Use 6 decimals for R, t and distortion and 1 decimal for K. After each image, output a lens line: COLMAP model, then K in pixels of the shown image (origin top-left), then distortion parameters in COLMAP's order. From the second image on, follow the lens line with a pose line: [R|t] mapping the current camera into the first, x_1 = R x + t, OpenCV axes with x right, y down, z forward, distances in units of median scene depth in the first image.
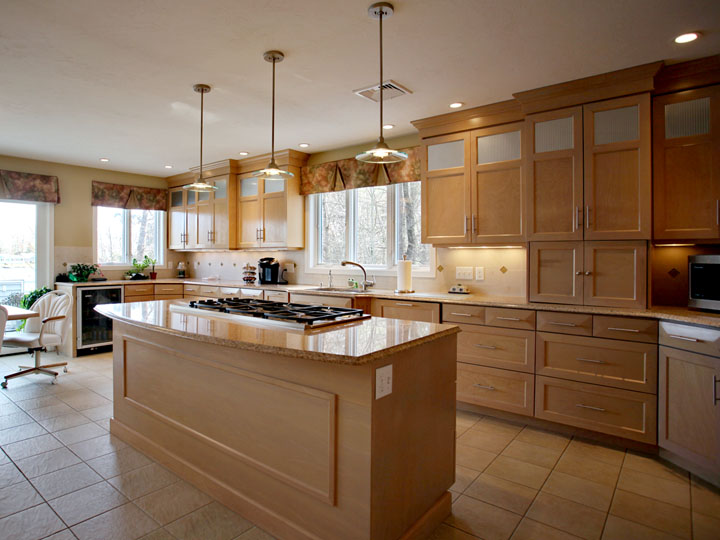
lens RADIAL K [[427.2, 0, 360.6], [0, 427.2, 250.1], [0, 0, 1]] dist [0.099151, 0.000677]
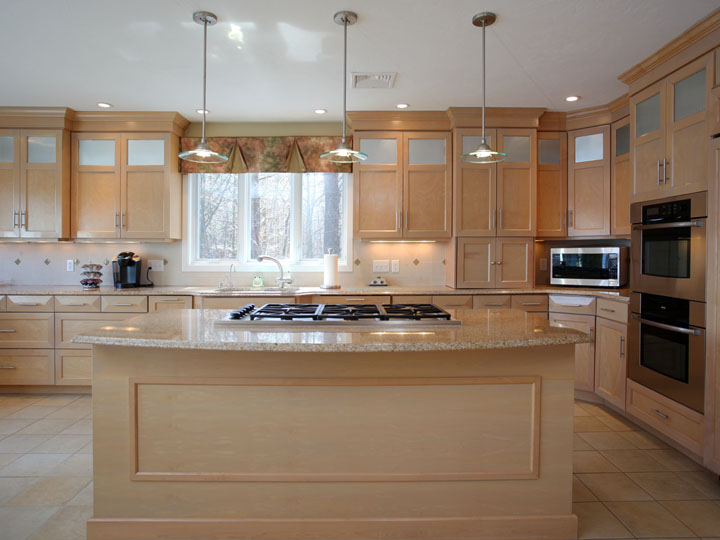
lens RADIAL K [[444.6, 0, 360.1], [0, 444.6, 256.6], [0, 0, 1]] dist [0.063513, 0.001335]
pose [[0.797400, -0.004907, 0.603432, -0.440532], [-0.005264, 0.999872, 0.015087, 0.013722], [-0.603429, -0.015207, 0.797272, 0.163202]]
